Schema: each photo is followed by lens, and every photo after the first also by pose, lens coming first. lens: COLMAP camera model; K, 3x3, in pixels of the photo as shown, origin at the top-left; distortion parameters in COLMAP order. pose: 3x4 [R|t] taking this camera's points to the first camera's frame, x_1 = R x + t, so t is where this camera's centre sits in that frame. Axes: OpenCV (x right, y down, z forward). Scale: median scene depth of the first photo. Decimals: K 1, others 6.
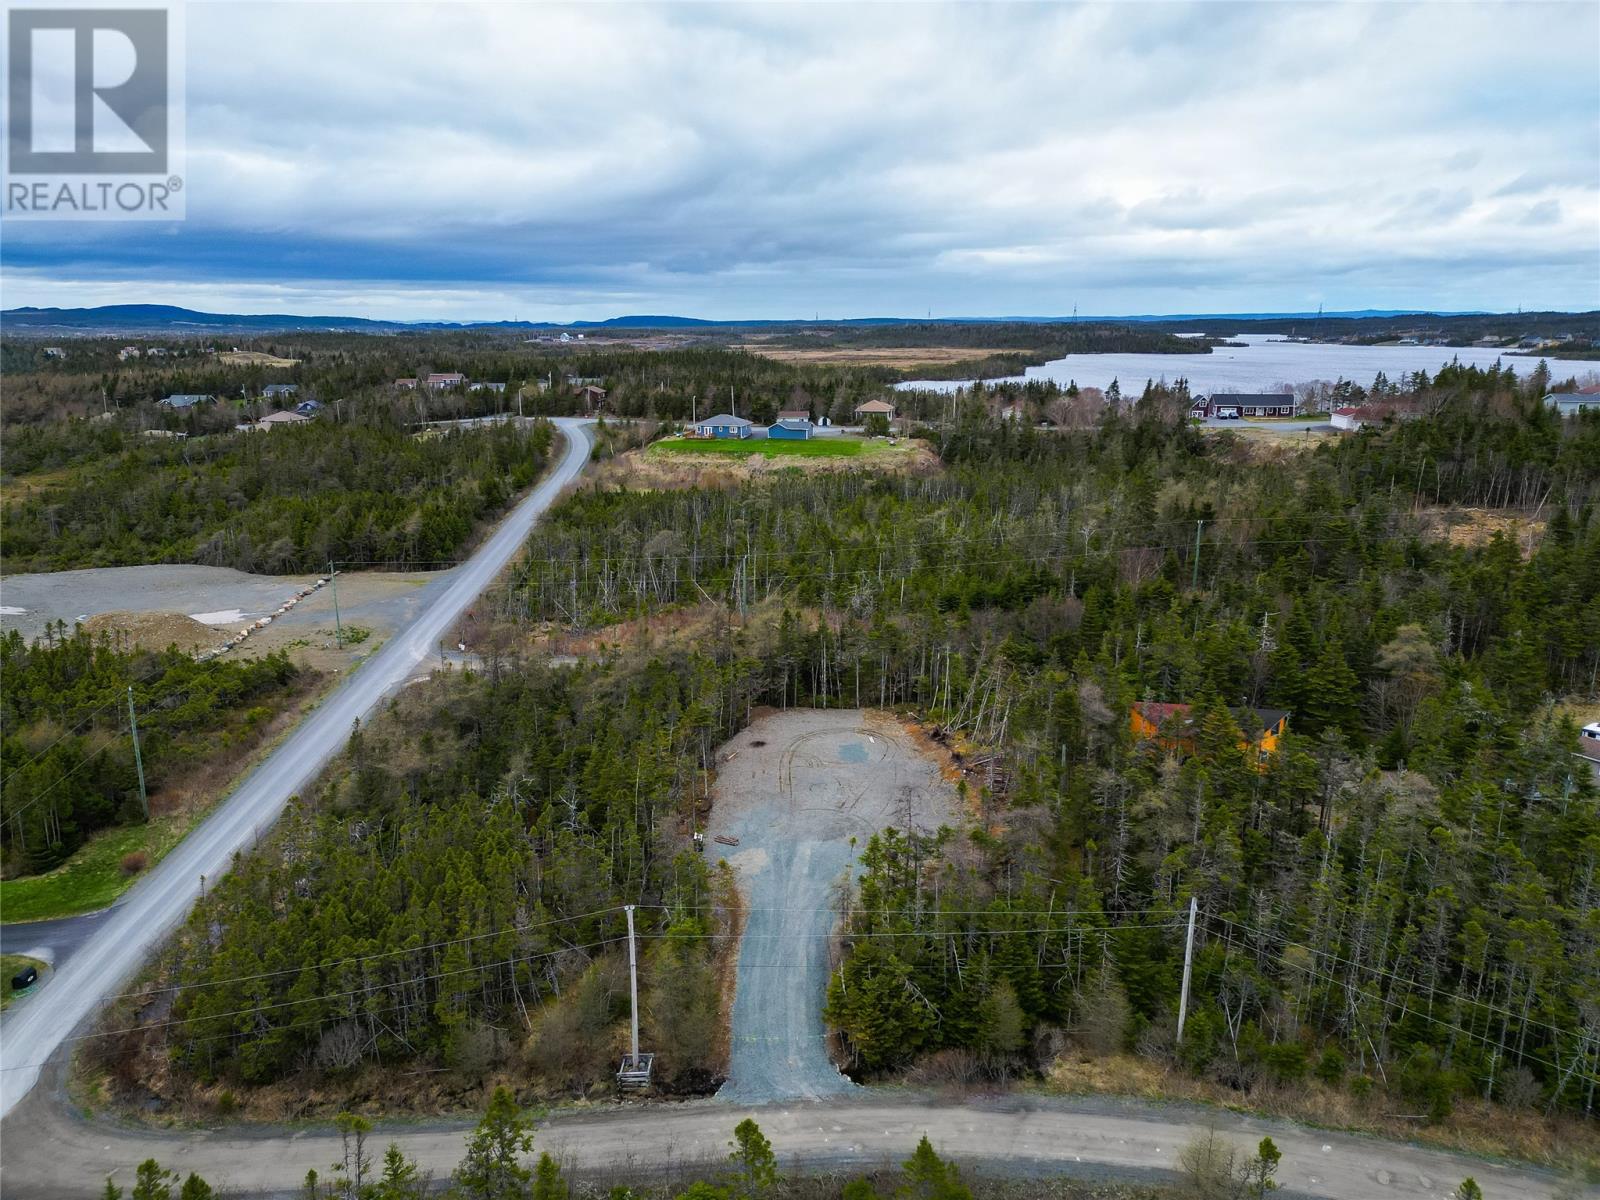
lens RADIAL K [[1111.3, 0, 796.9], [0, 1111.3, 611.9], [0, 0, 1]] dist [0.079830, -0.077545]
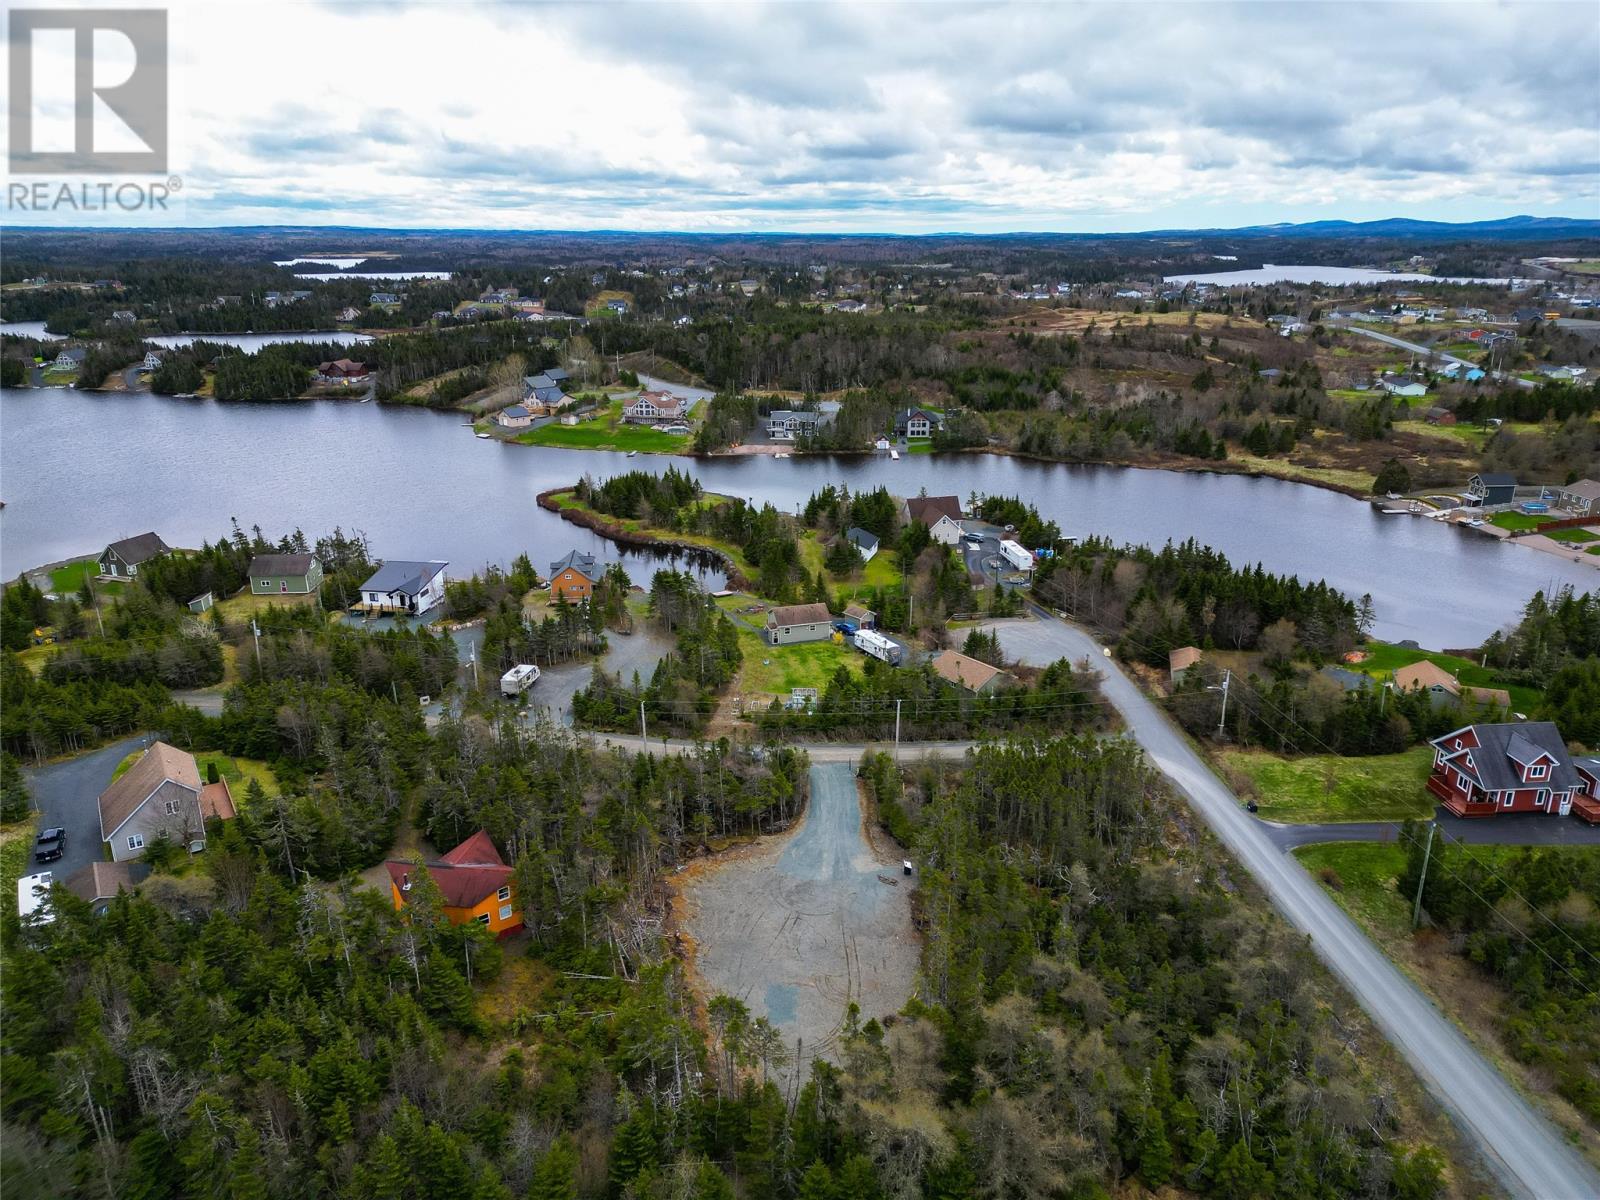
lens RADIAL K [[1111.3, 0, 801.1], [0, 1111.3, 600.4], [0, 0, 1]] dist [0.079830, -0.077545]
pose [[-0.999728, 0.006792, -0.022304, 0.030093], [-0.006435, 0.839087, 0.543959, -0.364564], [0.022410, 0.543955, -0.838815, 0.909723]]
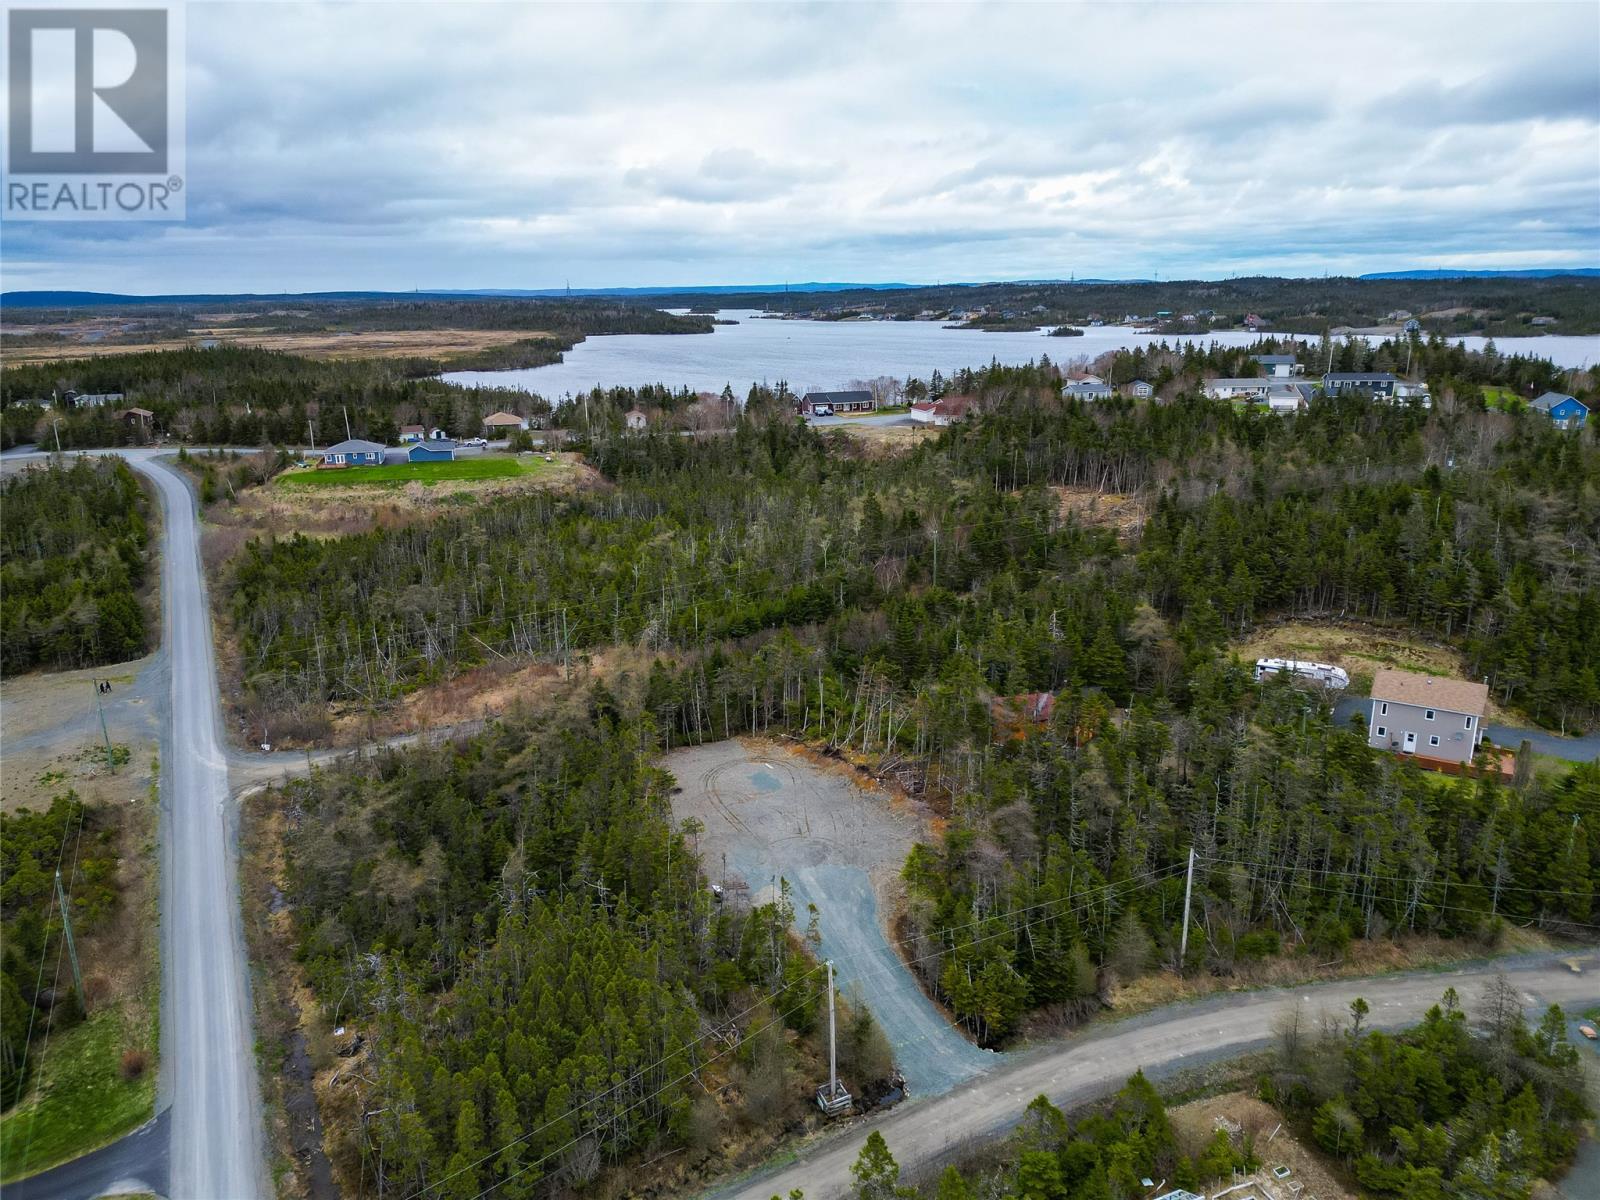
lens RADIAL K [[1111.3, 0, 797.2], [0, 1111.3, 612.6], [0, 0, 1]] dist [0.079830, -0.077545]
pose [[0.902655, -0.131992, 0.409623, -0.204308], [0.122112, 0.991240, 0.050315, -0.053904], [-0.412676, 0.004603, 0.910866, -0.018068]]
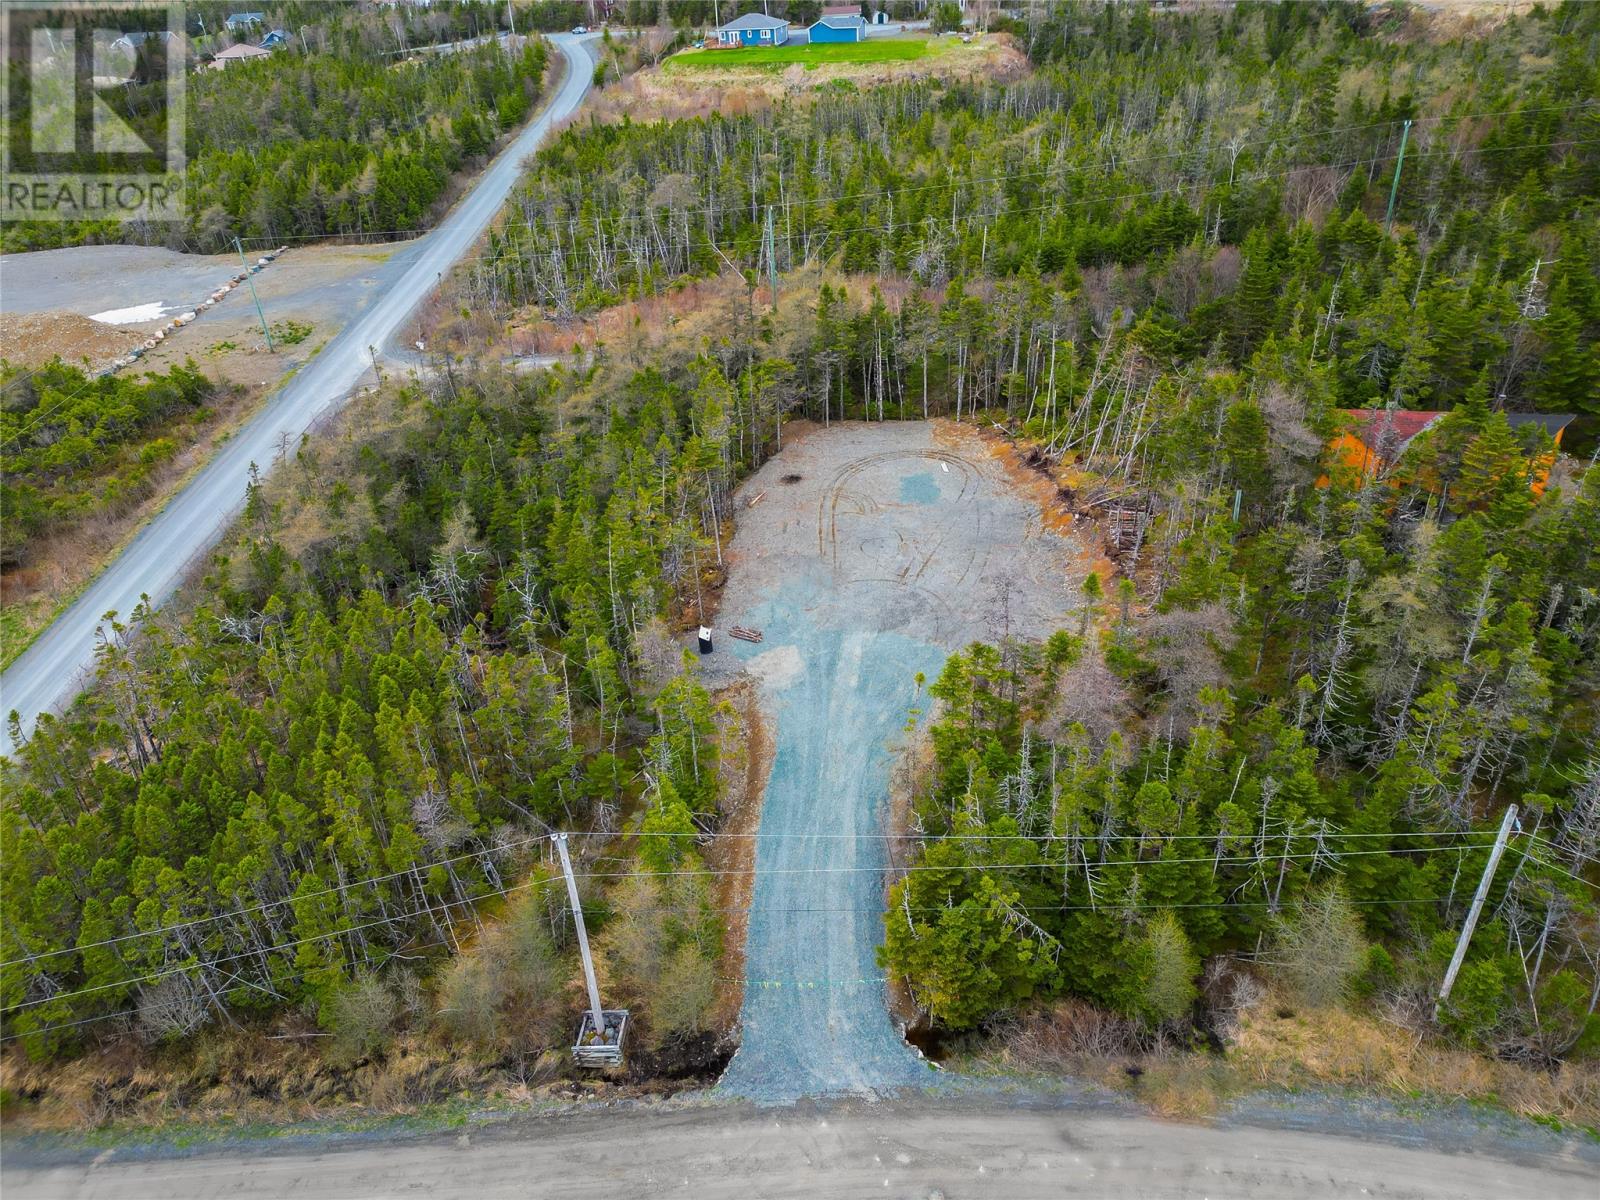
lens RADIAL K [[1111.3, 0, 796.4], [0, 1111.3, 615.2], [0, 0, 1]] dist [0.079830, -0.077545]
pose [[0.997773, -0.024809, -0.061912, 0.007192], [0.042246, 0.953382, 0.298794, -0.010019], [0.051613, -0.300744, 0.952307, 0.152717]]
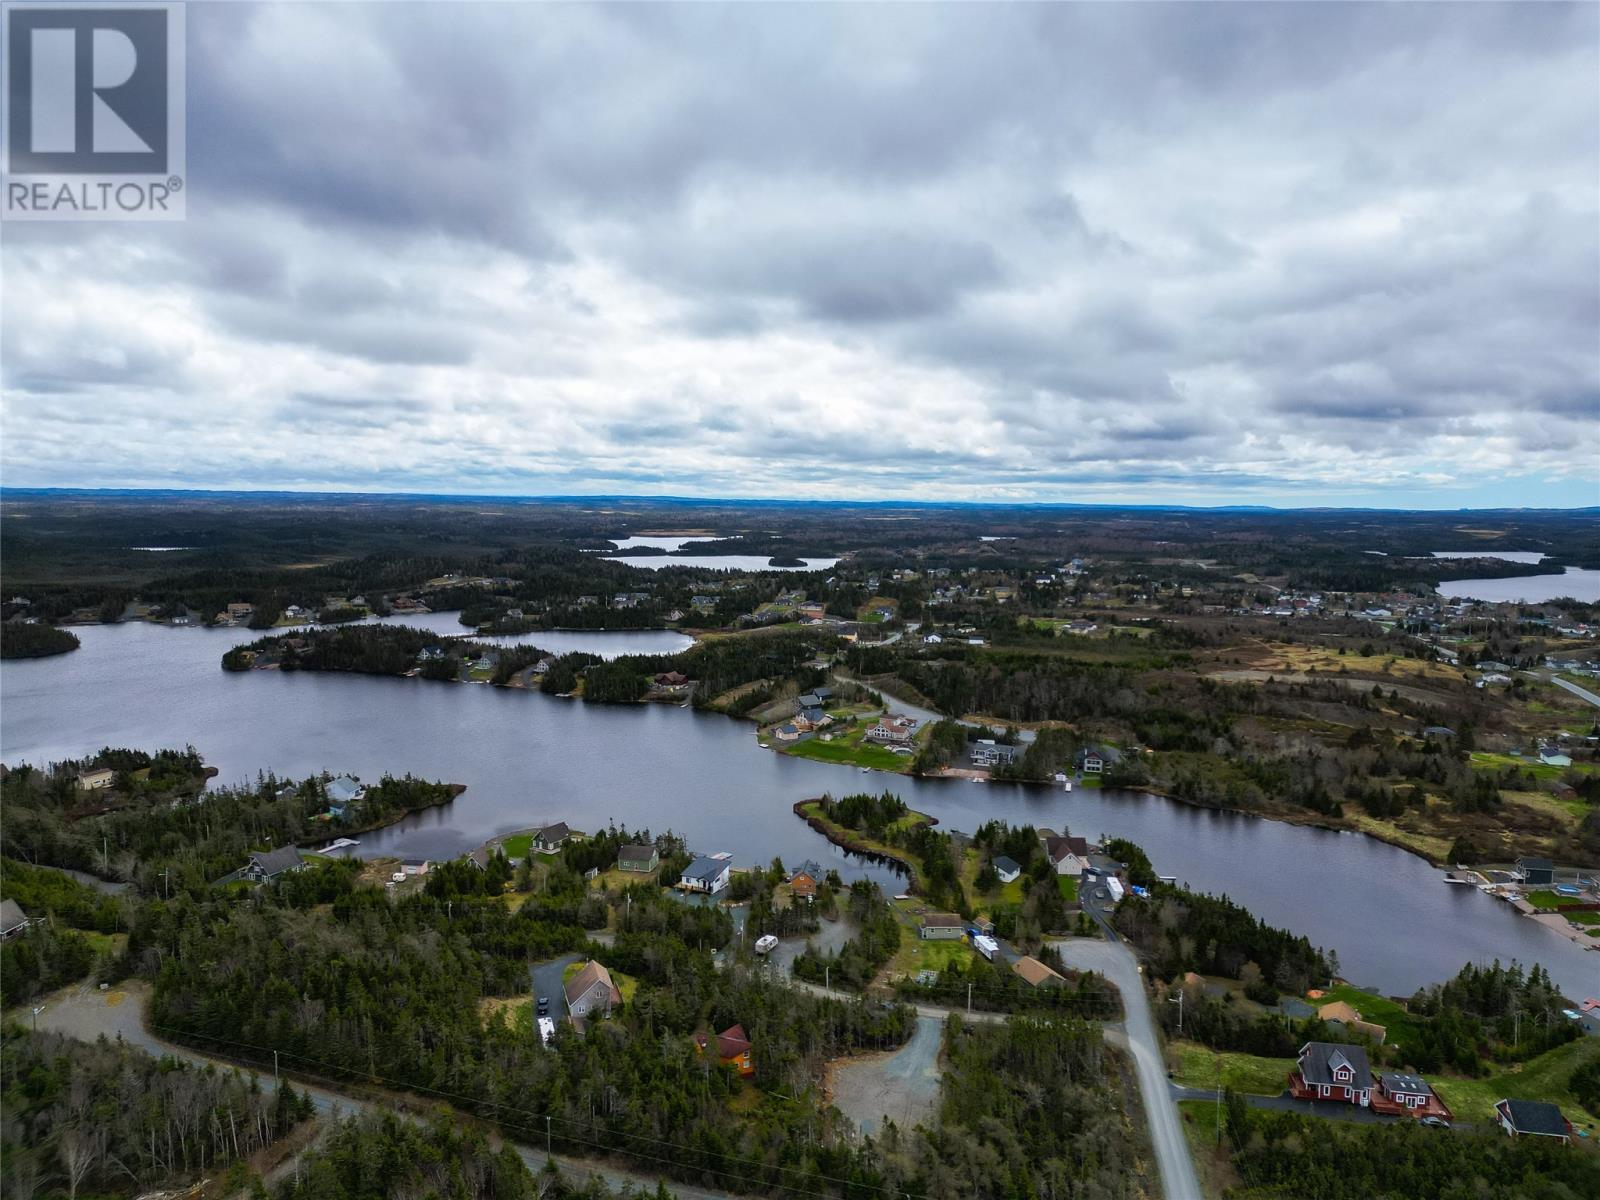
lens RADIAL K [[1111.3, 0, 811.6], [0, 1111.3, 584.5], [0, 0, 1]] dist [0.079830, -0.077545]
pose [[-0.976312, -0.033954, 0.213689, -0.133528], [0.037911, 0.945488, 0.323444, -0.777975], [-0.213022, 0.323883, -0.921803, 1.423242]]
